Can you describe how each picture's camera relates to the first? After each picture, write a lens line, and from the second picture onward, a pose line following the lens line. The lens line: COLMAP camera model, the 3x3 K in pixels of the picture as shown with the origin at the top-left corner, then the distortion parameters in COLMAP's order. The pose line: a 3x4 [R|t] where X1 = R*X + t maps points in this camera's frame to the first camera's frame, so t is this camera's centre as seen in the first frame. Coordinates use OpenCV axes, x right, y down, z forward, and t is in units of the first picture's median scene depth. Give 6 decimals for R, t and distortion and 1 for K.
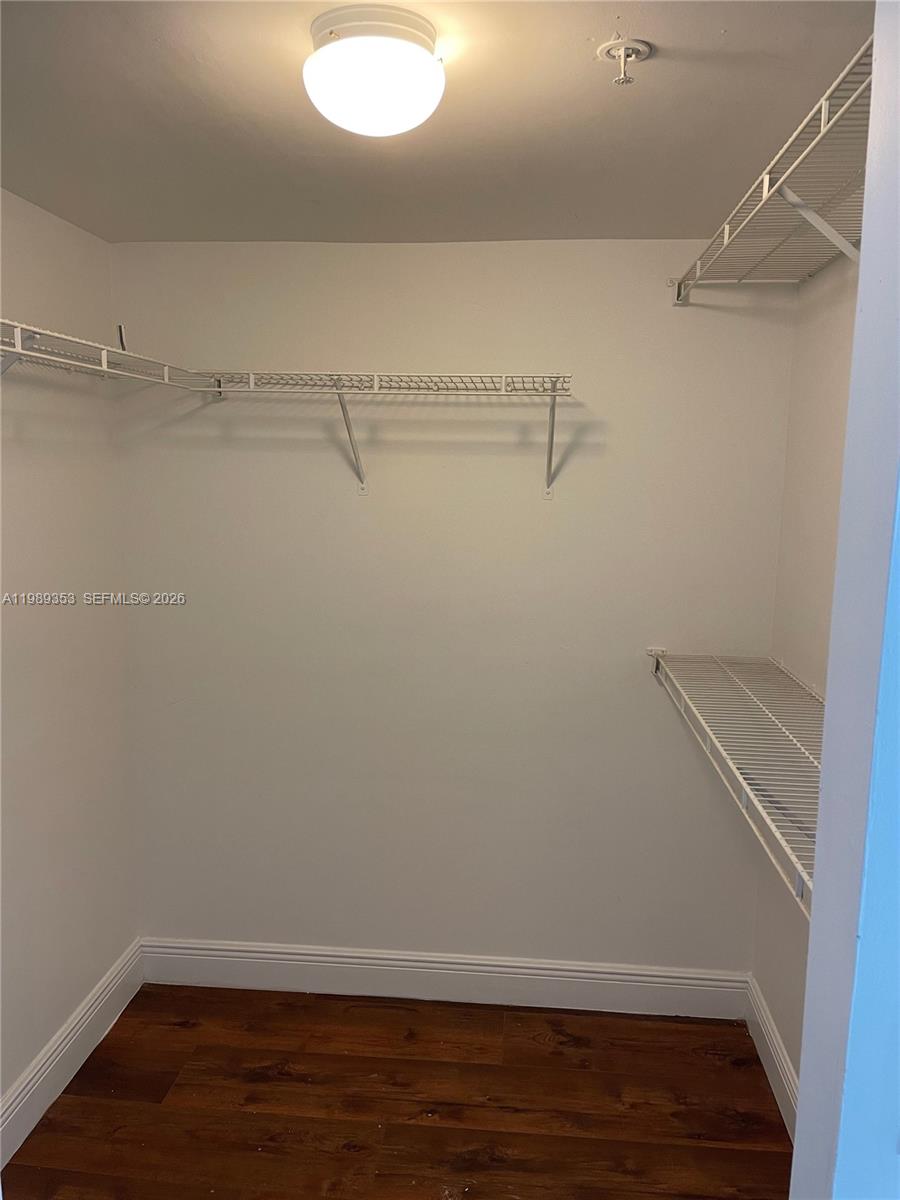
lens RADIAL K [[916.6, 0, 449.7], [0, 916.6, 600.1], [0, 0, 1]] dist [0.007031, 0.001857]
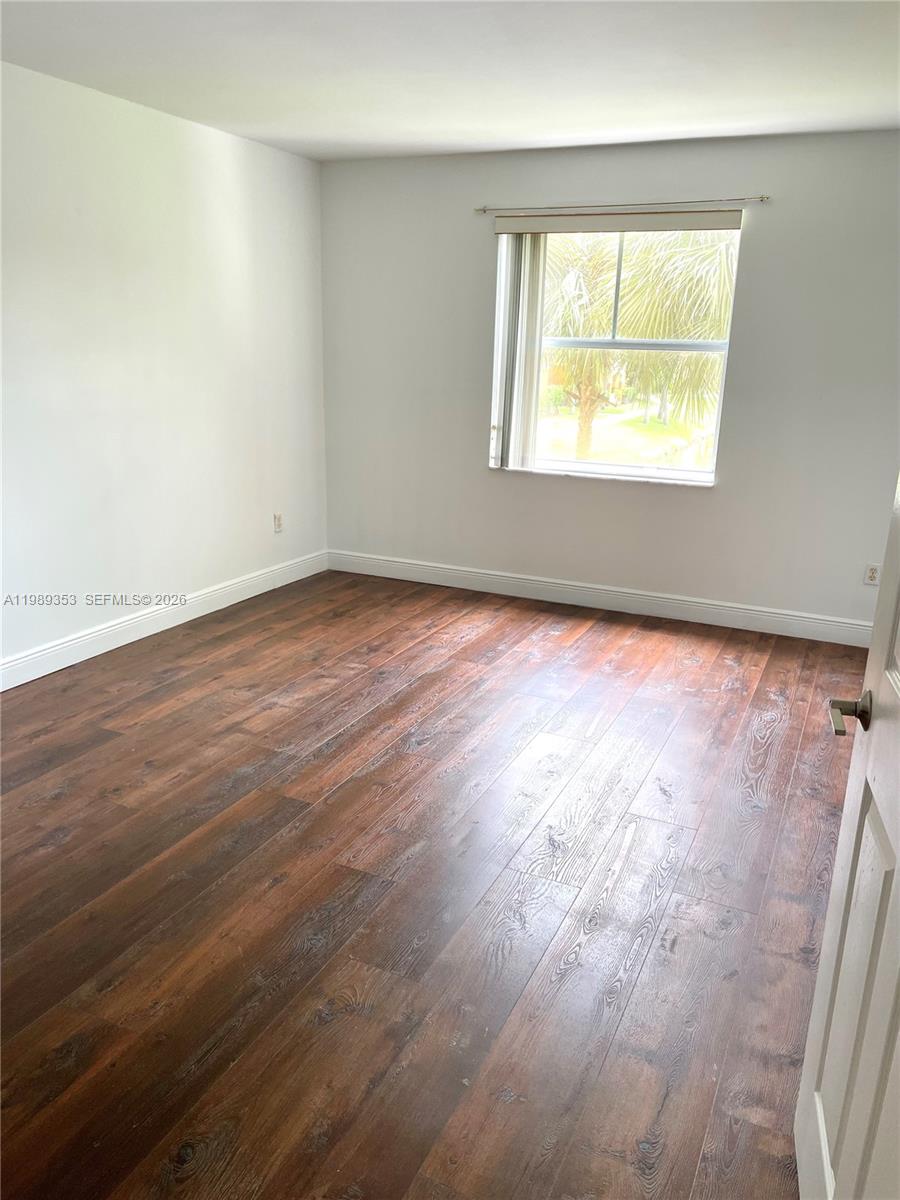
lens RADIAL K [[916.6, 0, 449.8], [0, 916.6, 599.9], [0, 0, 1]] dist [0.007031, 0.001857]
pose [[0.337024, -0.267874, 0.902584, -1.858678], [0.109303, 0.963320, 0.245086, -0.035139], [-0.935130, 0.016056, 0.353941, 0.170745]]
